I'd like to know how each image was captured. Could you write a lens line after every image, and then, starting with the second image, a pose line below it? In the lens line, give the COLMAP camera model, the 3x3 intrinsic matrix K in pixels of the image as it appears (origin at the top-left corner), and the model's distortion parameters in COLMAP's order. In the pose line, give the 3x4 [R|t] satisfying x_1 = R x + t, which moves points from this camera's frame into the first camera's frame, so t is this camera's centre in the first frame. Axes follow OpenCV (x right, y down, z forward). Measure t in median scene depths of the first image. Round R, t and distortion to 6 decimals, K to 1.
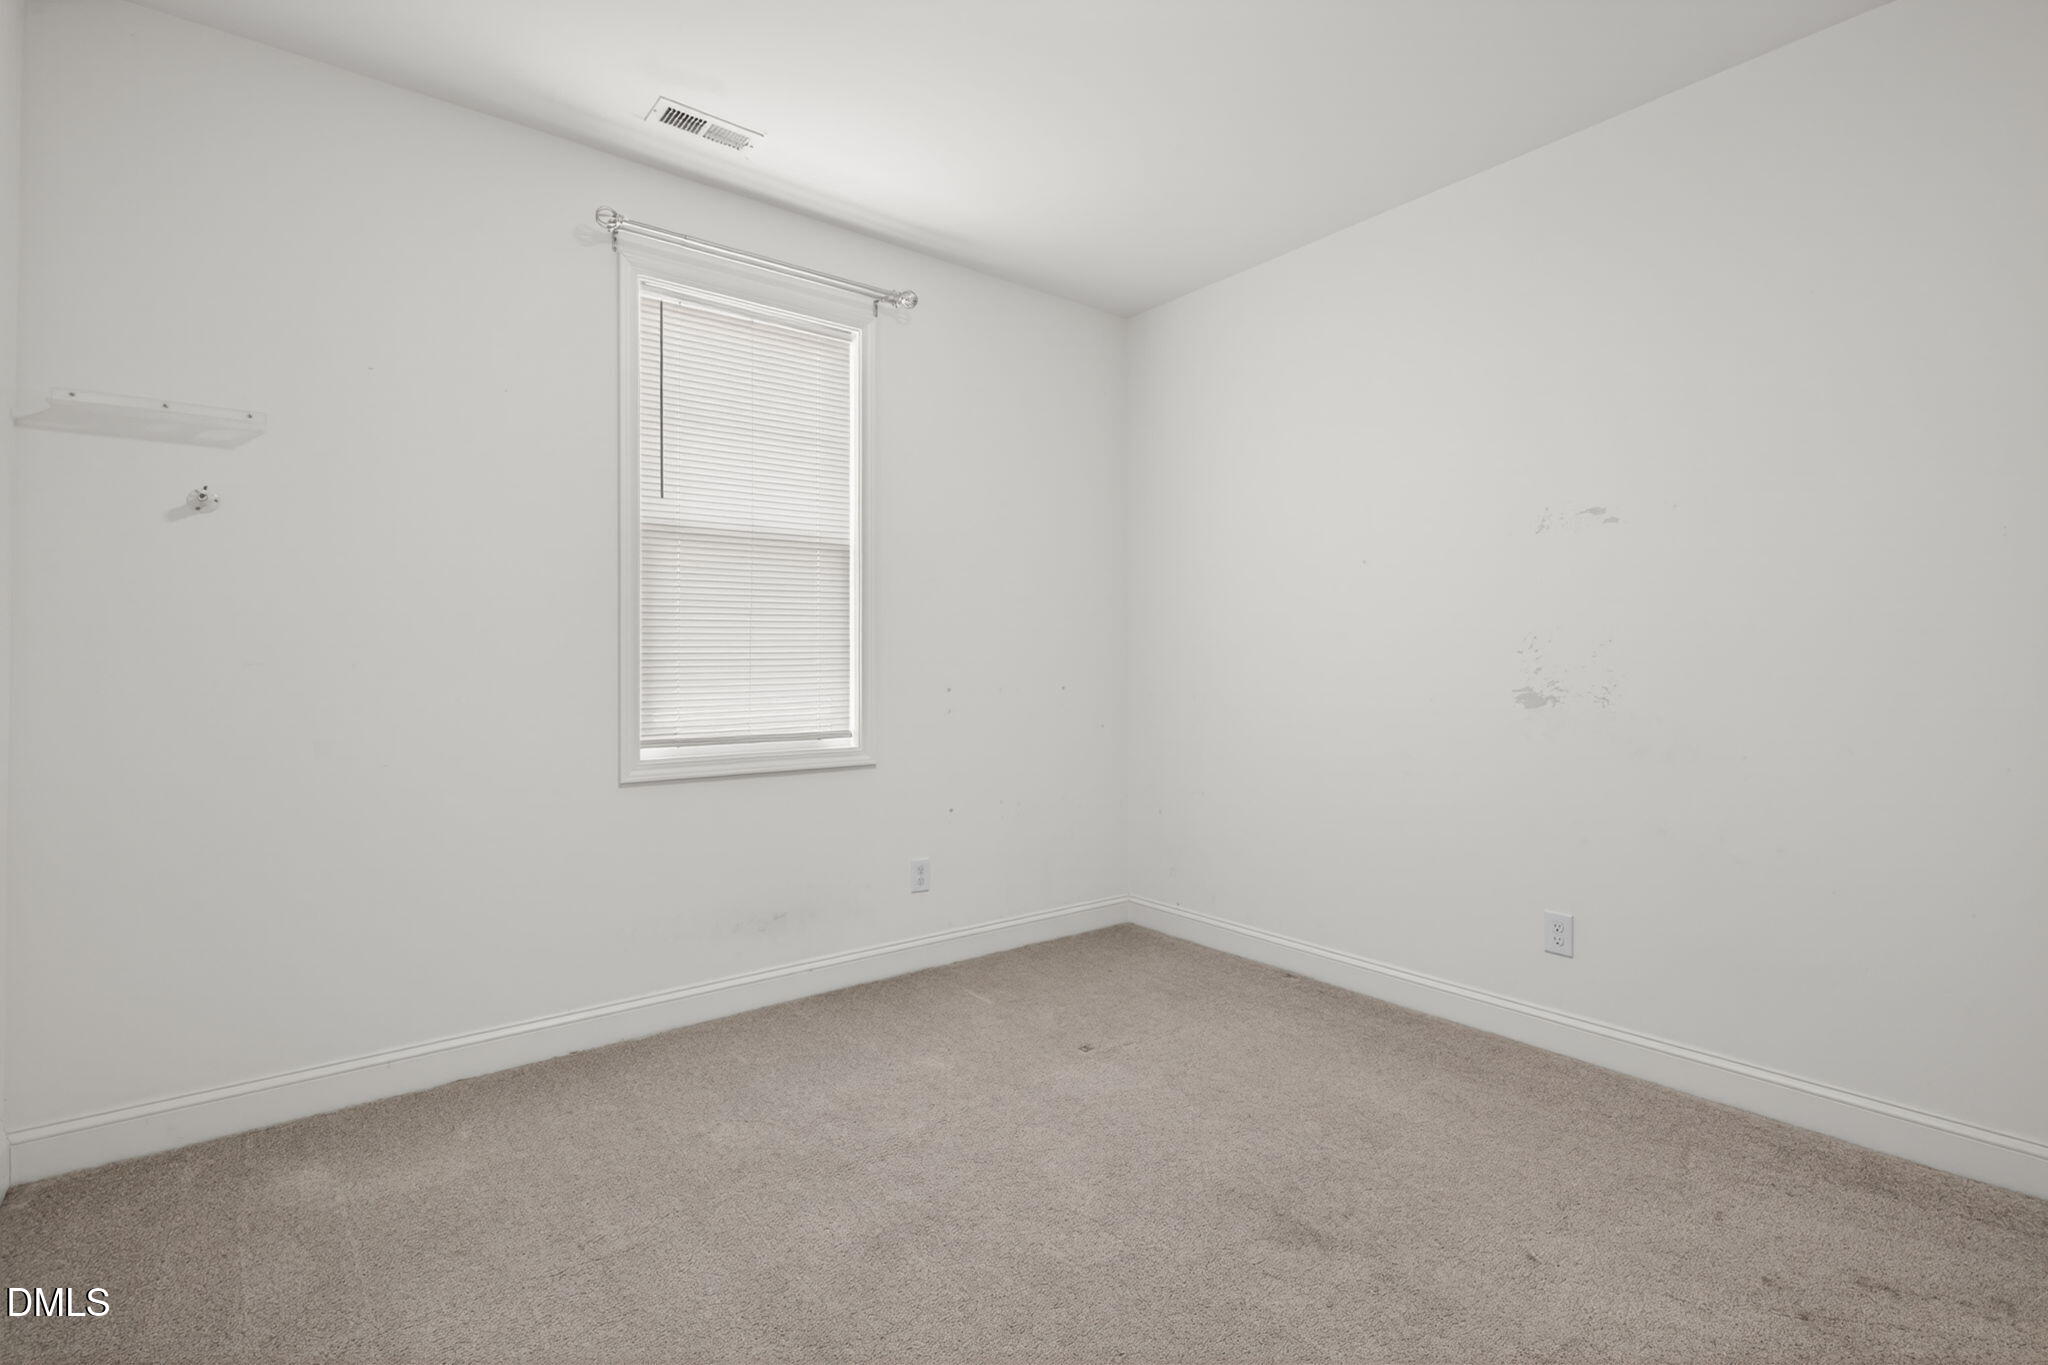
lens RADIAL K [[935.4, 0, 1023.6], [0, 935.4, 669.7], [0, 0, 1]] dist [-0.001557, -0.000469]
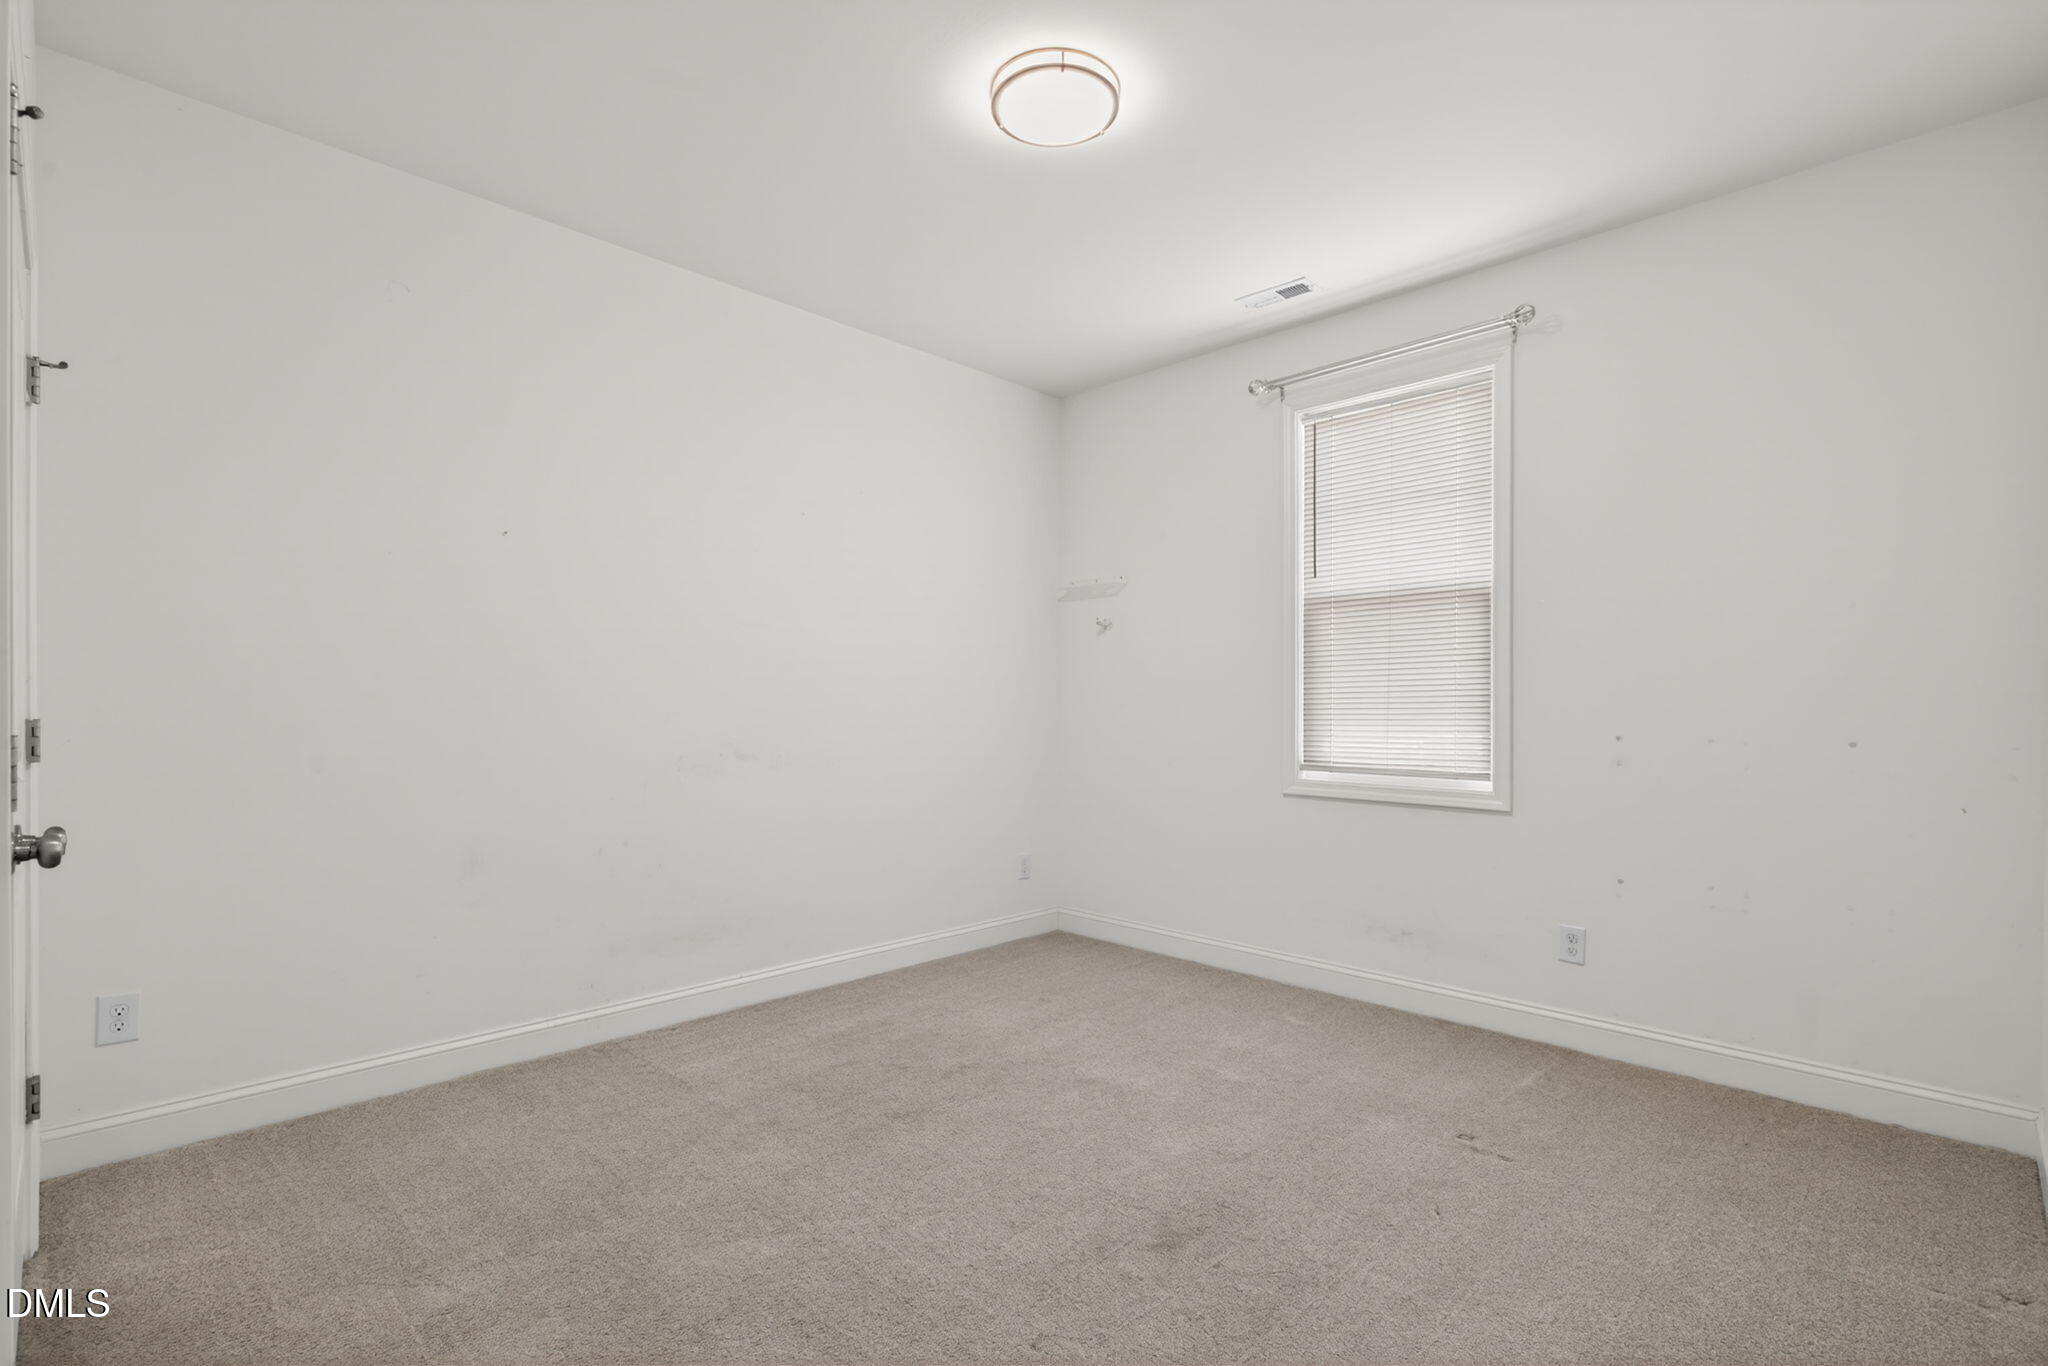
lens RADIAL K [[954.0, 0, 1023.9], [0, 954.0, 720.0], [0, 0, 1]] dist [-0.000068, -0.000169]
pose [[0.116883, 0.013573, -0.993053, 0.843447], [-0.007065, 0.999893, 0.012835, -0.001350], [0.993121, 0.005516, 0.116966, 0.437643]]
